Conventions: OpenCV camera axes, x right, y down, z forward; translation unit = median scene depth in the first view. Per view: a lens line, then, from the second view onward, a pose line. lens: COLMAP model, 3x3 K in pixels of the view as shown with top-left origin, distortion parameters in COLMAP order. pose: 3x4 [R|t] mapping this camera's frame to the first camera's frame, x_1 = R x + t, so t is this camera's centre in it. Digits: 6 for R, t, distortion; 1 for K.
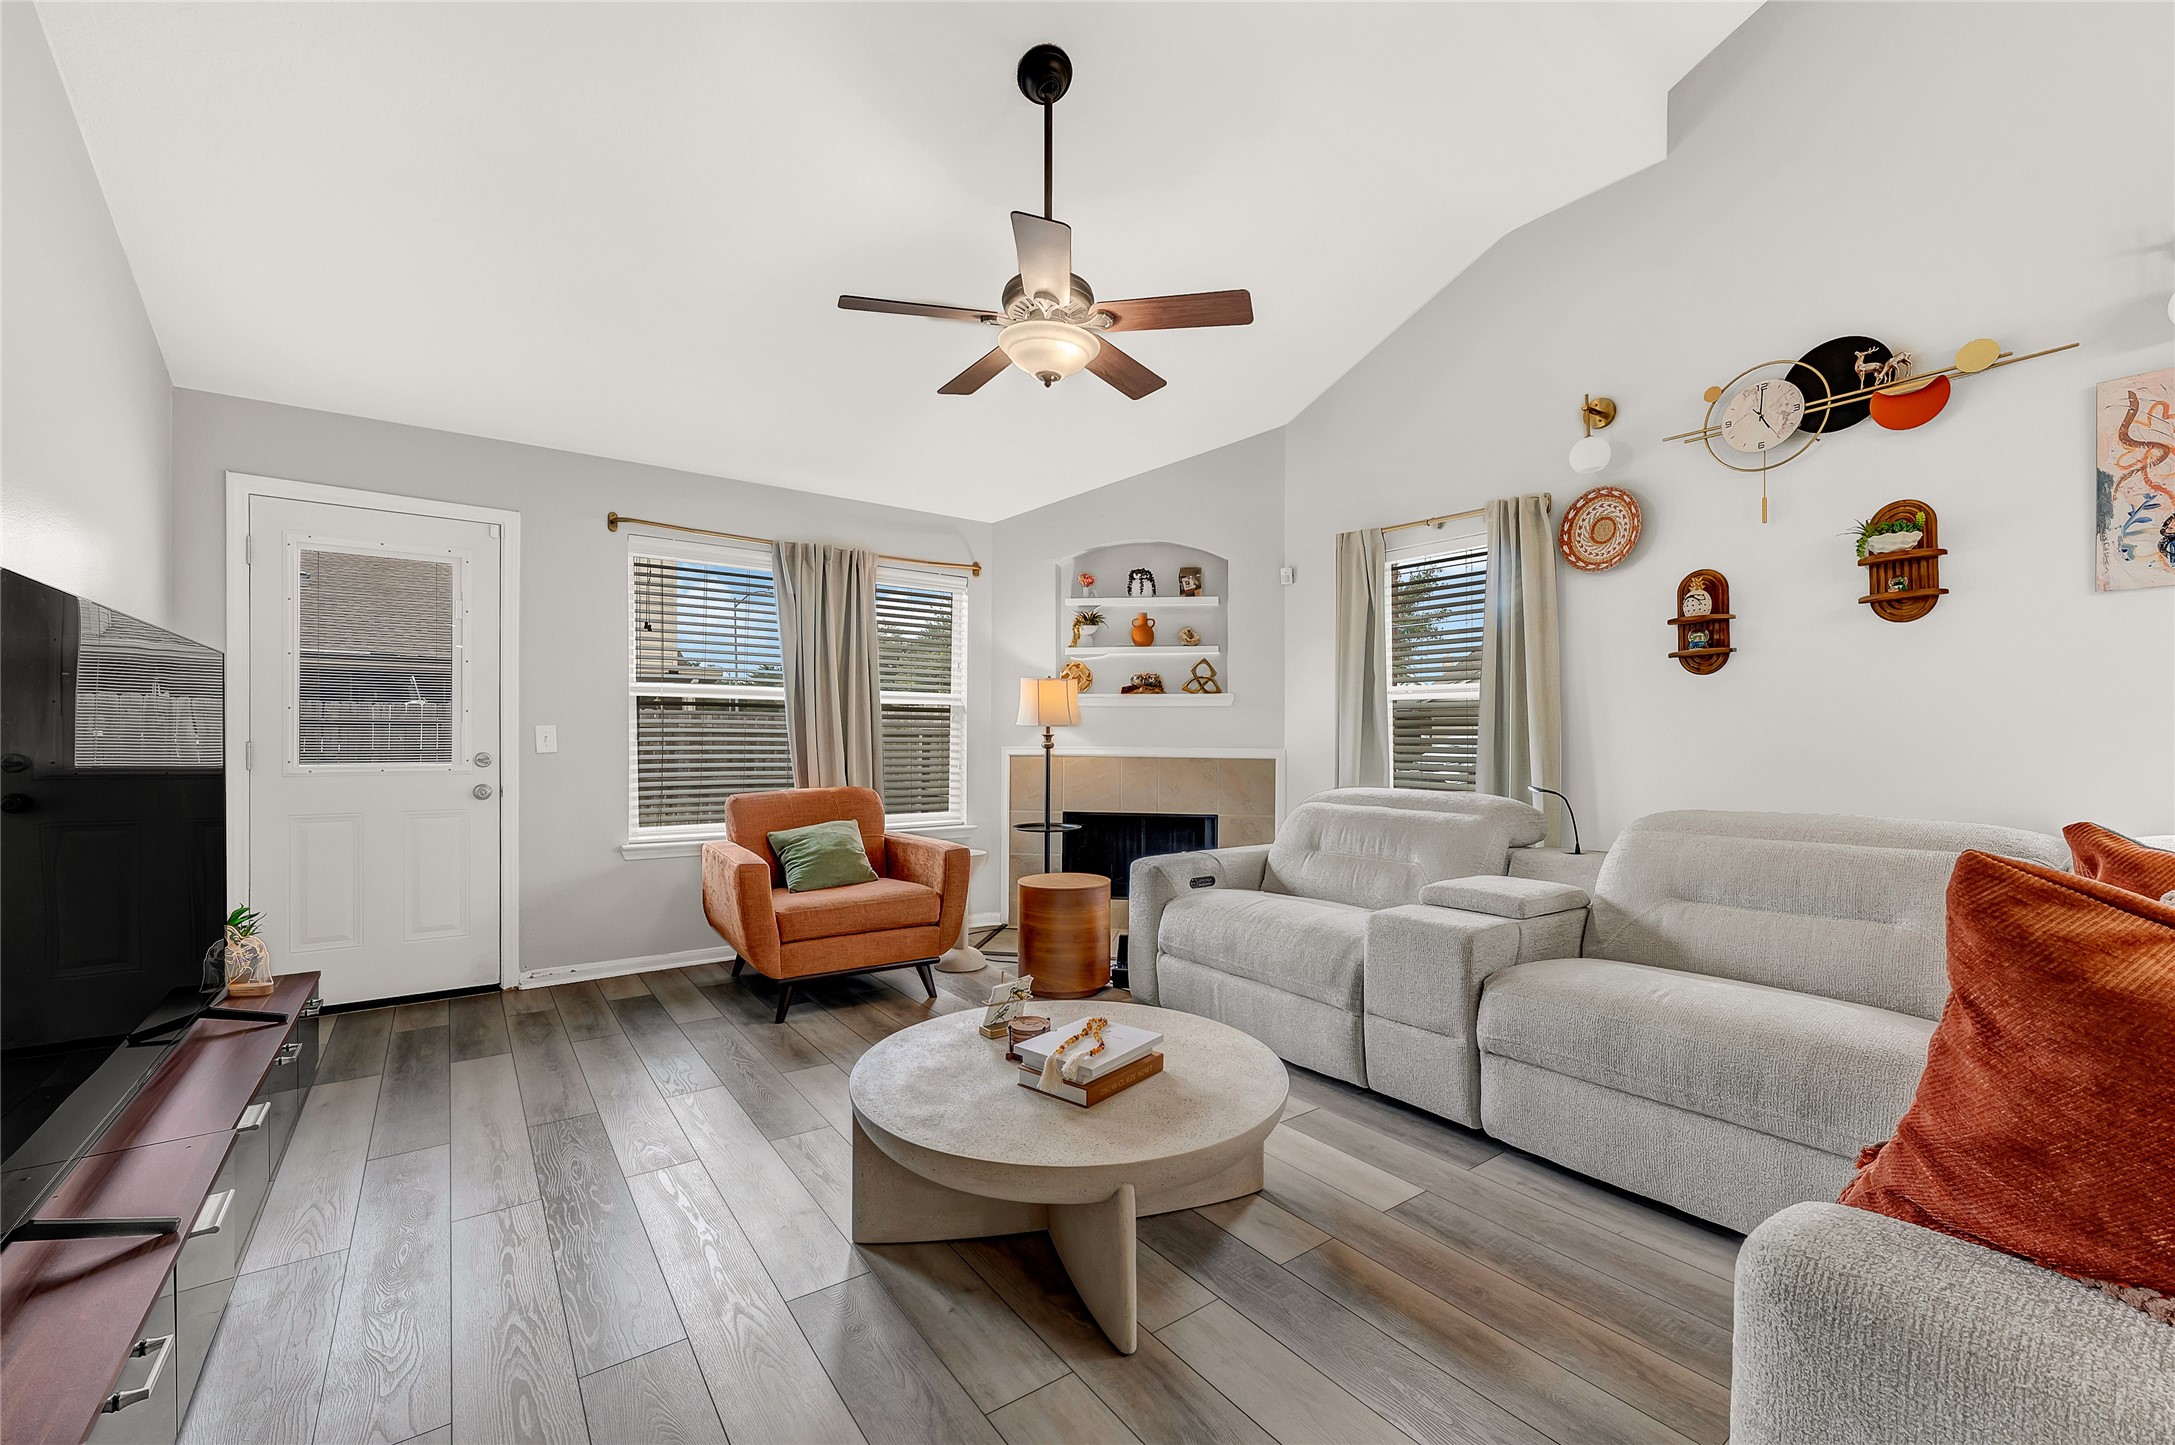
lens RADIAL K [[878.2, 0, 1088.8], [0, 878.2, 735.3], [0, 0, 1]] dist [0.001301, 0.000306]
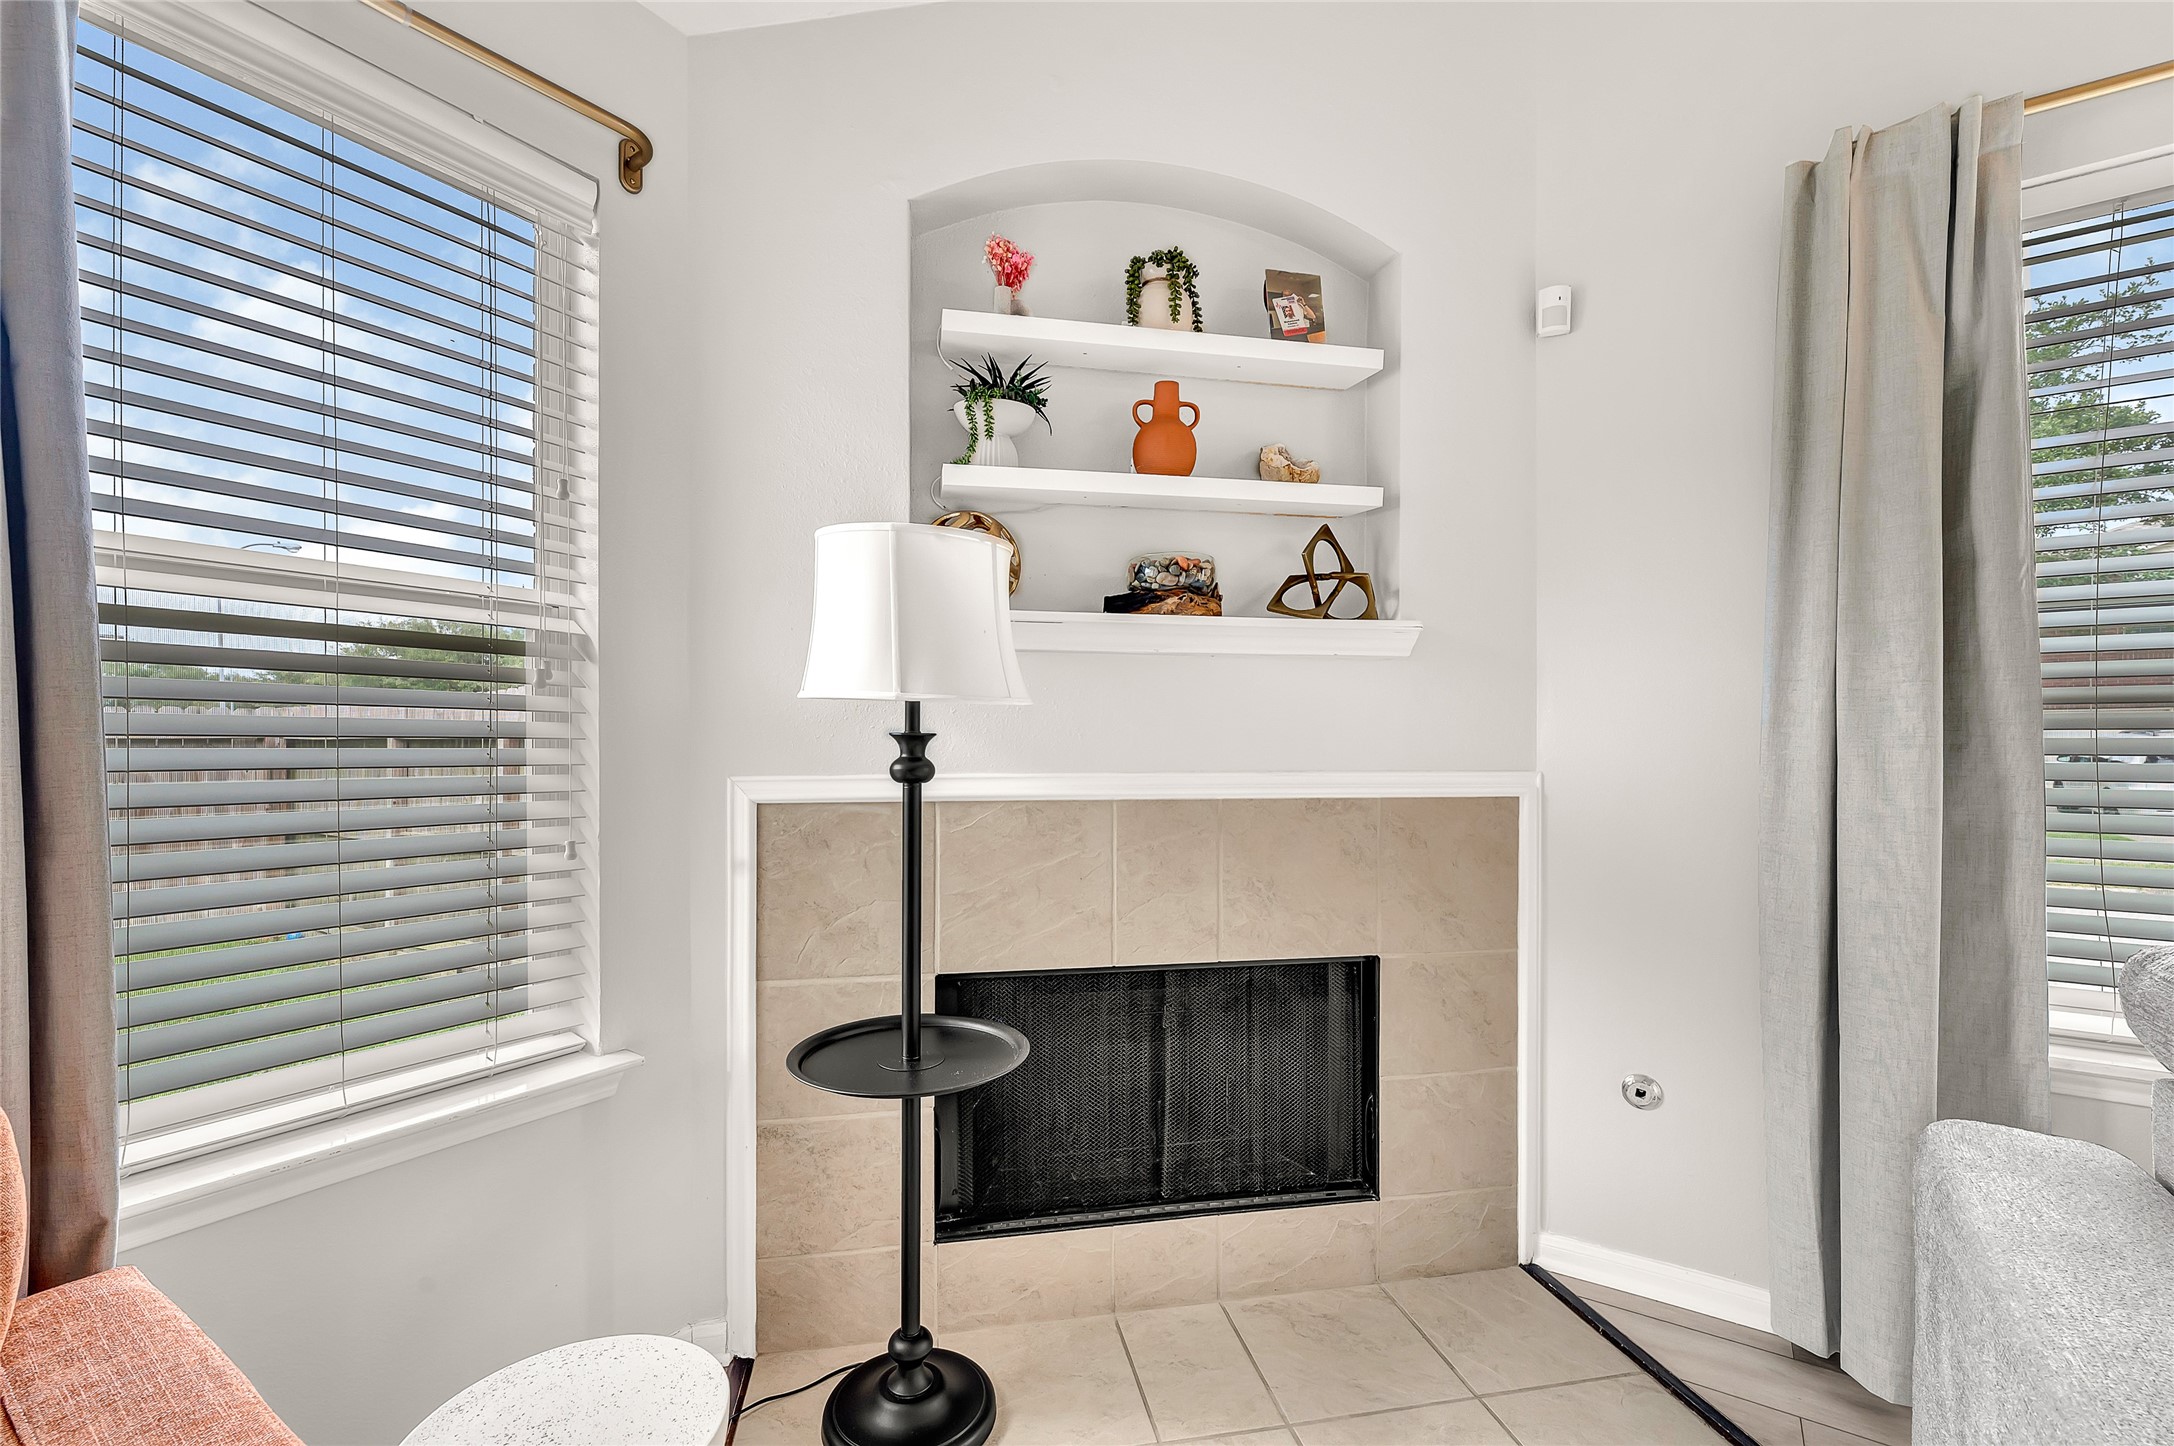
lens RADIAL K [[926.7, 0, 1119.0], [0, 926.7, 724.3], [0, 0, 1]] dist [-0.000627, -0.000011]
pose [[0.928652, 0.002655, 0.370942, -0.093492], [-0.002599, 0.999996, -0.000650, -0.003199], [-0.370943, -0.000361, 0.928656, 0.670889]]
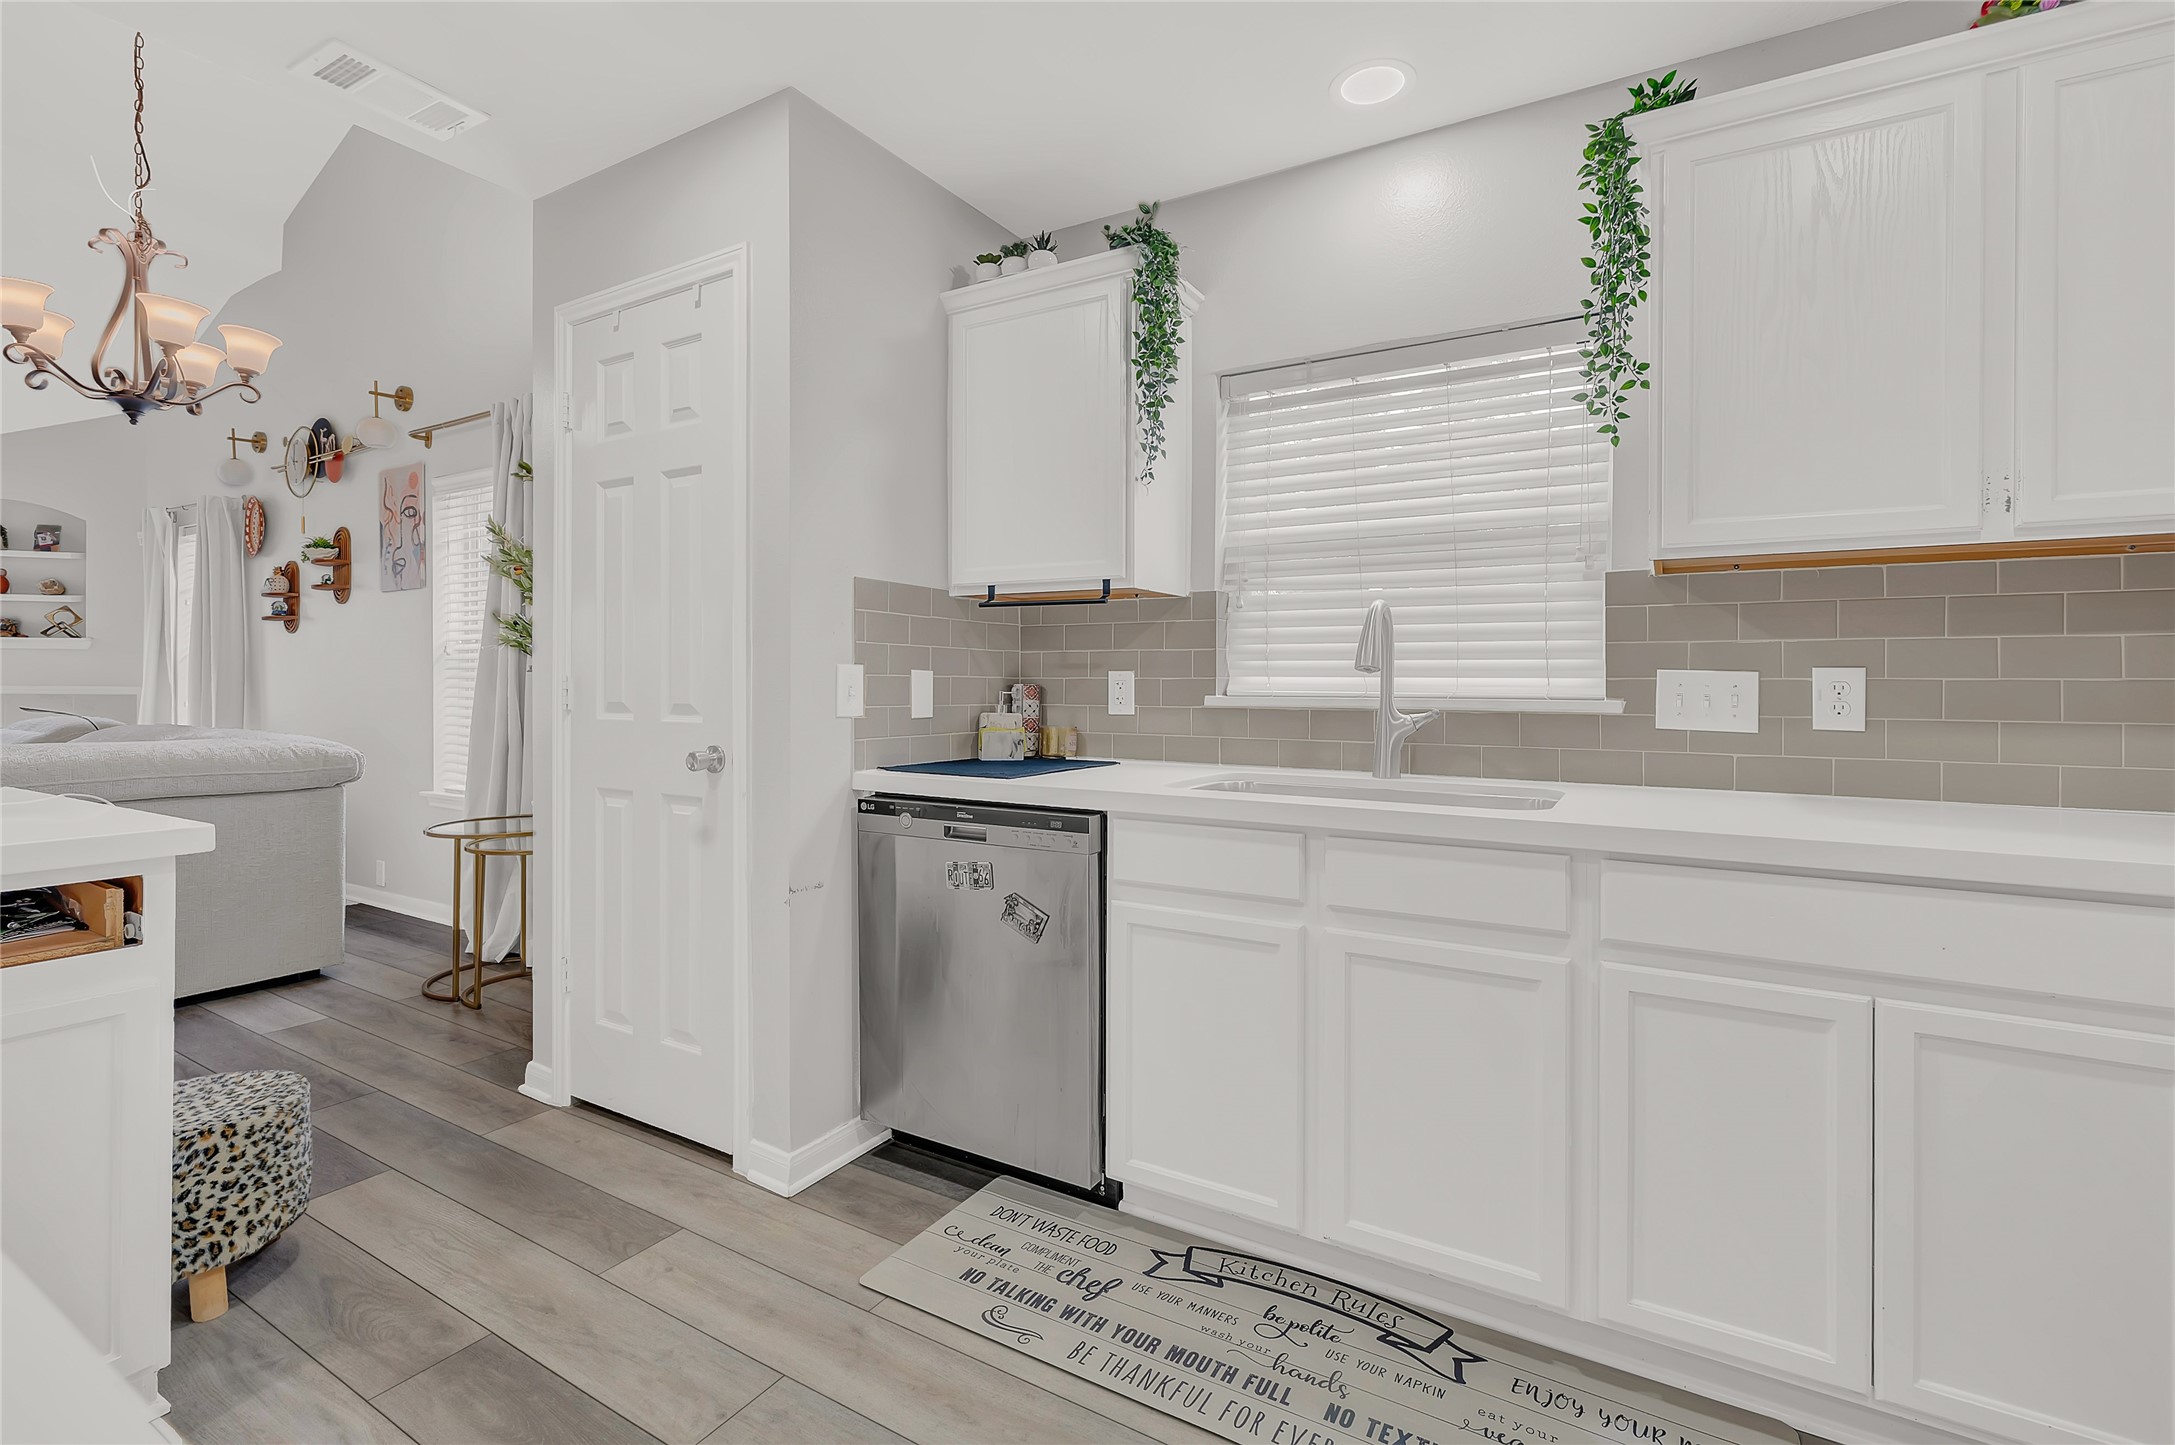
lens RADIAL K [[968.5, 0, 1031.3], [0, 968.5, 681.7], [0, 0, 1]] dist [0.018184, -0.000062]
pose [[0.928790, 0.001922, 0.370601, 0.815451], [-0.001941, 0.999998, -0.000321, 0.006758], [-0.370600, -0.000421, 0.928792, -0.634833]]
